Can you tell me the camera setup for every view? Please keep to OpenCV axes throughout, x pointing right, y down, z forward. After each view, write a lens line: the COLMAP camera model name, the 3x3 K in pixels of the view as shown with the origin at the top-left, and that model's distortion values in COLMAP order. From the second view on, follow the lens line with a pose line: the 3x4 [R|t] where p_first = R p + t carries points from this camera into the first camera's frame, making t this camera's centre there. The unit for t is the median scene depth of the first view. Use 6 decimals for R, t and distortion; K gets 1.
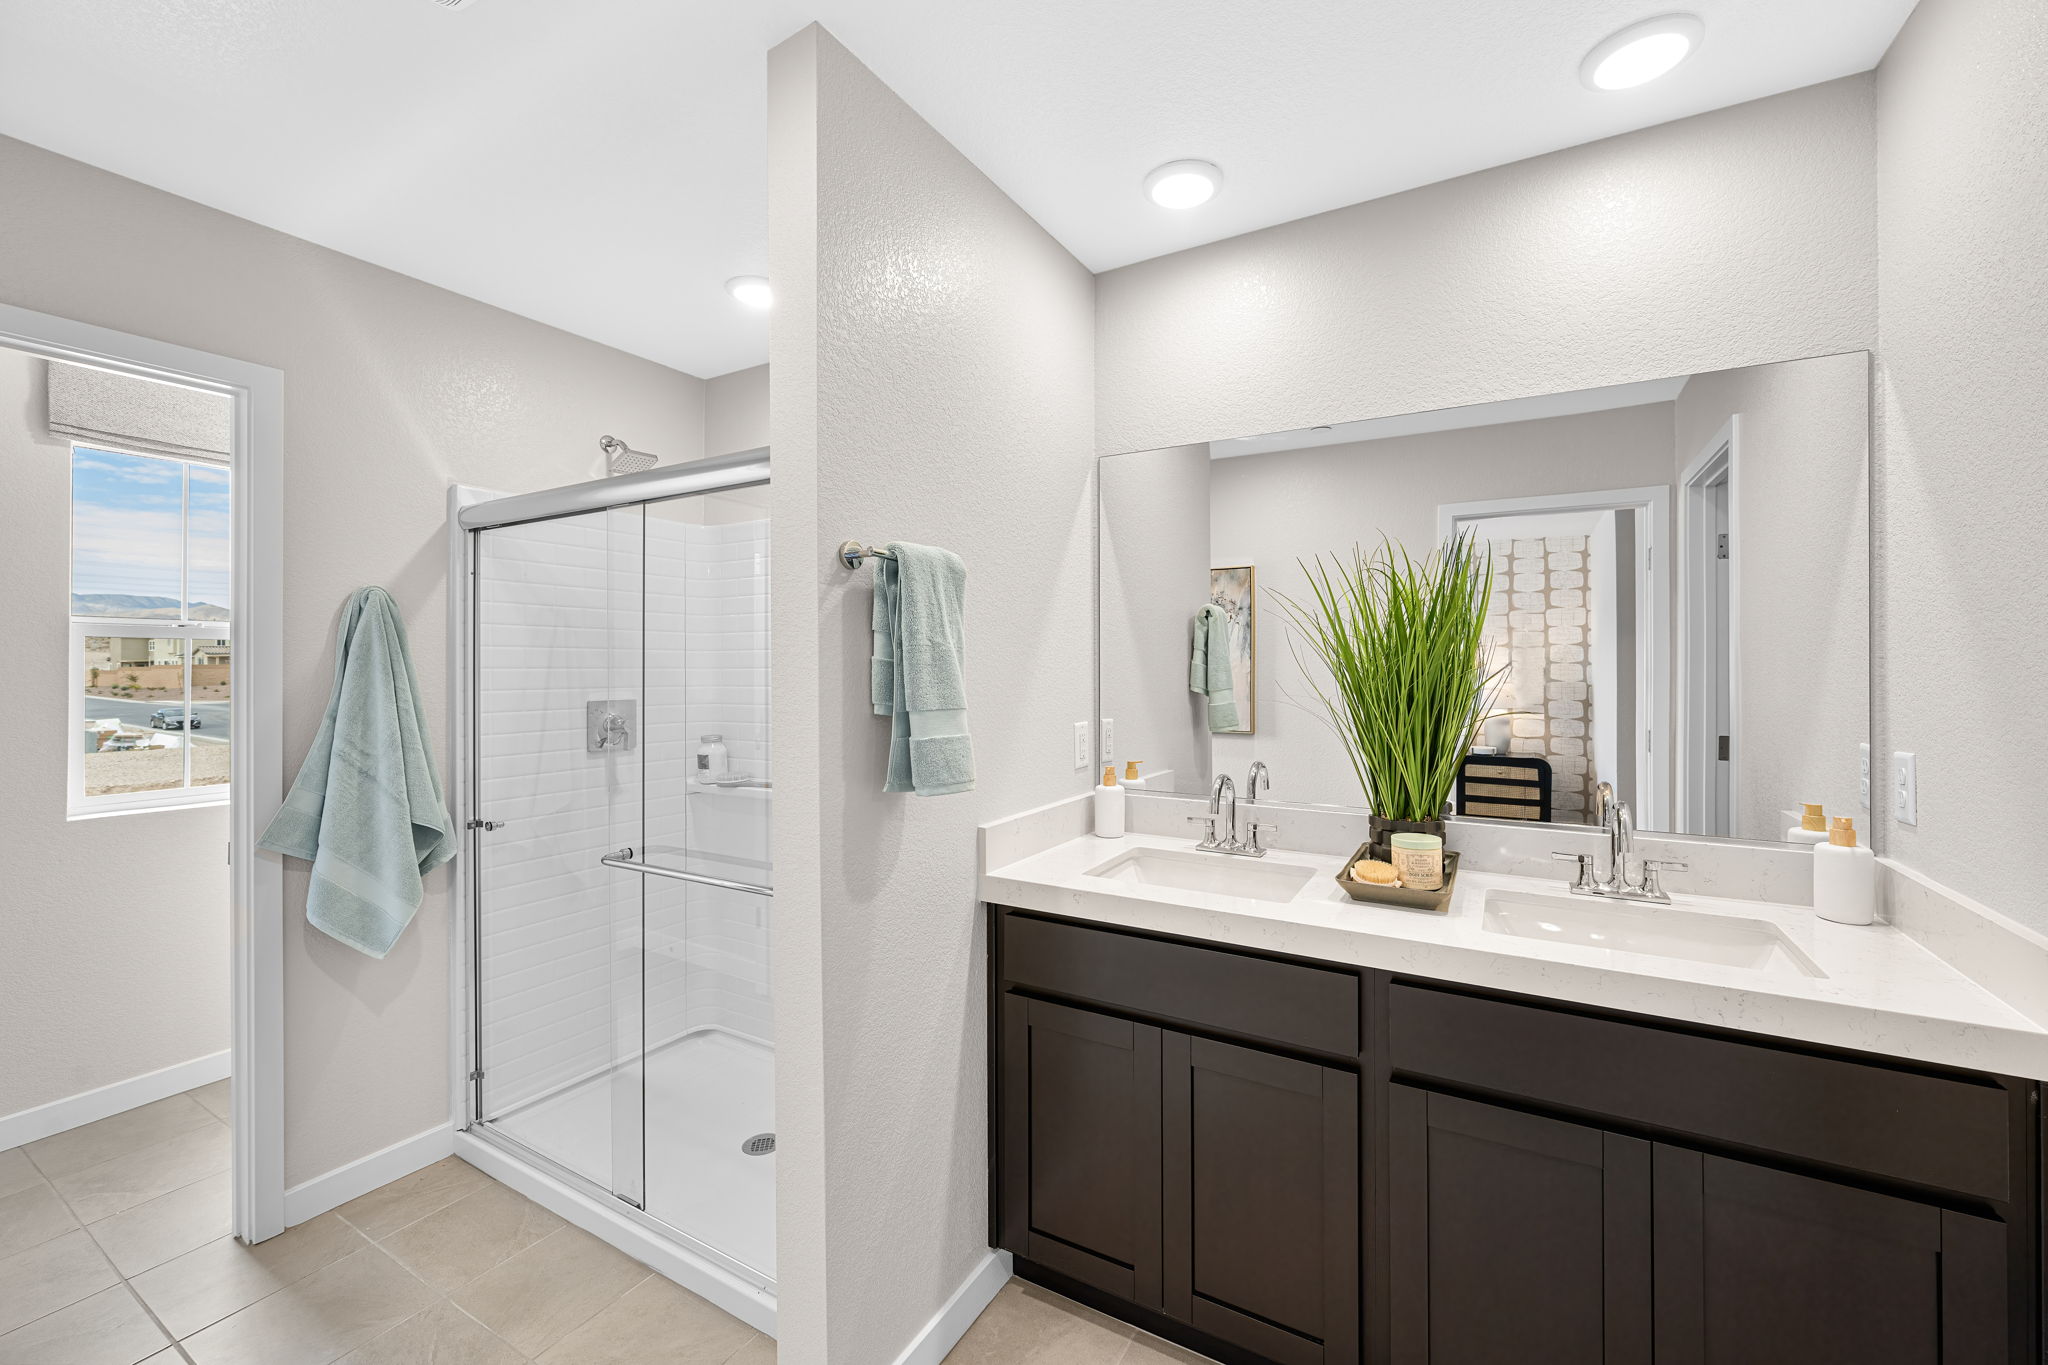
lens RADIAL K [[853.7, 0, 1018.6], [0, 853.7, 675.0], [0, 0, 1]] dist [-0.001398, -0.000384]
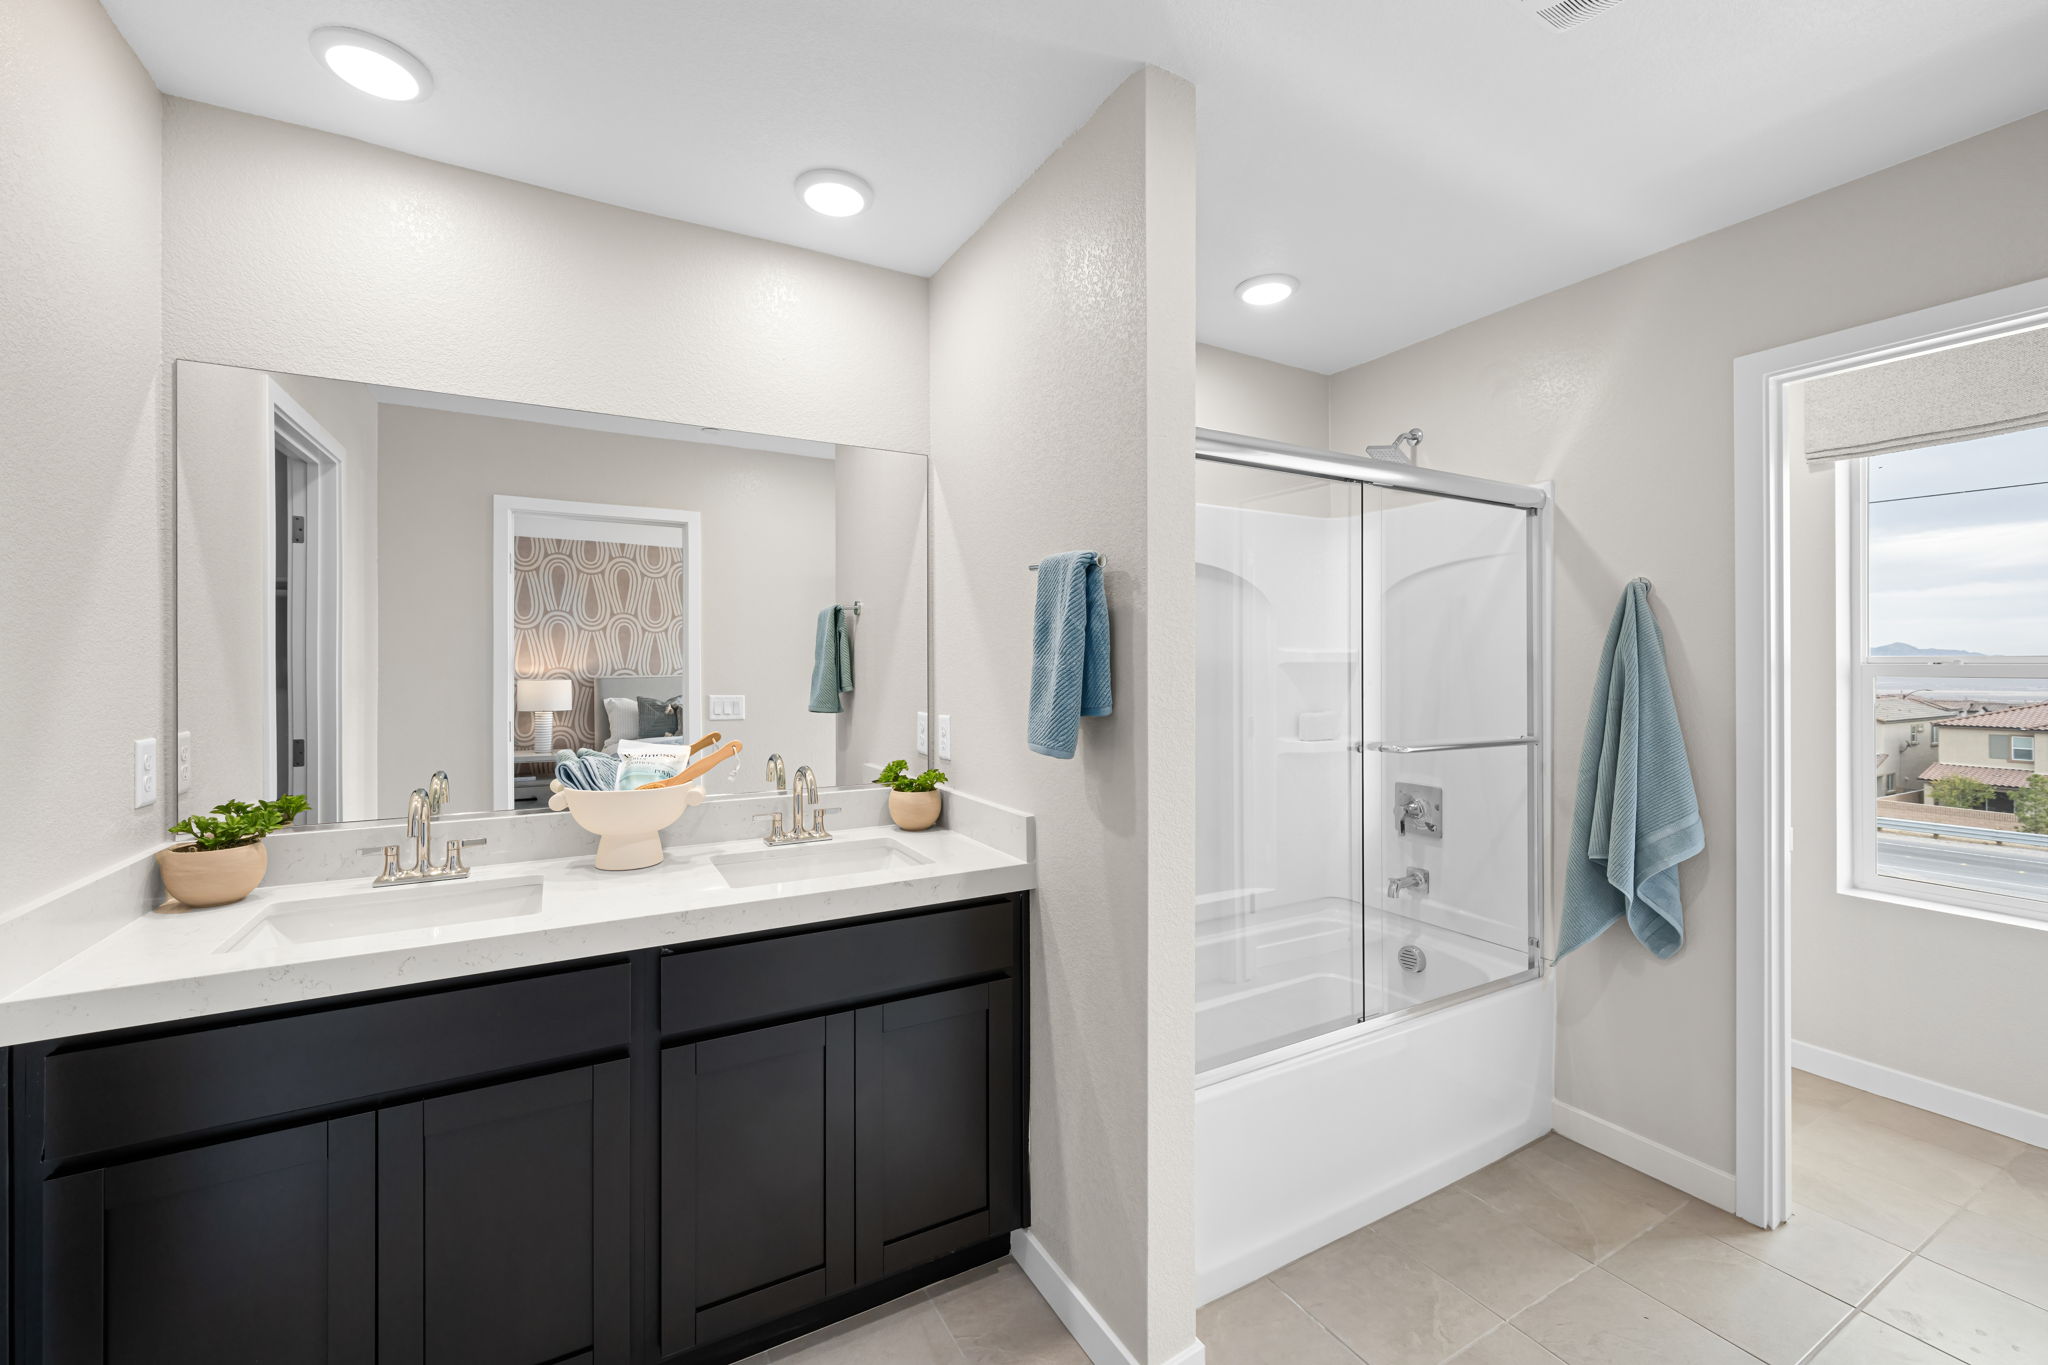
lens RADIAL K [[817.3, 0, 1017.5], [0, 817.3, 666.4], [0, 0, 1]] dist [-0.002684, -0.000181]
pose [[0.512629, -0.004796, 0.858597, -0.162337], [0.006117, 0.999979, 0.001933, -0.002107], [-0.858588, 0.004261, 0.512648, 0.086740]]
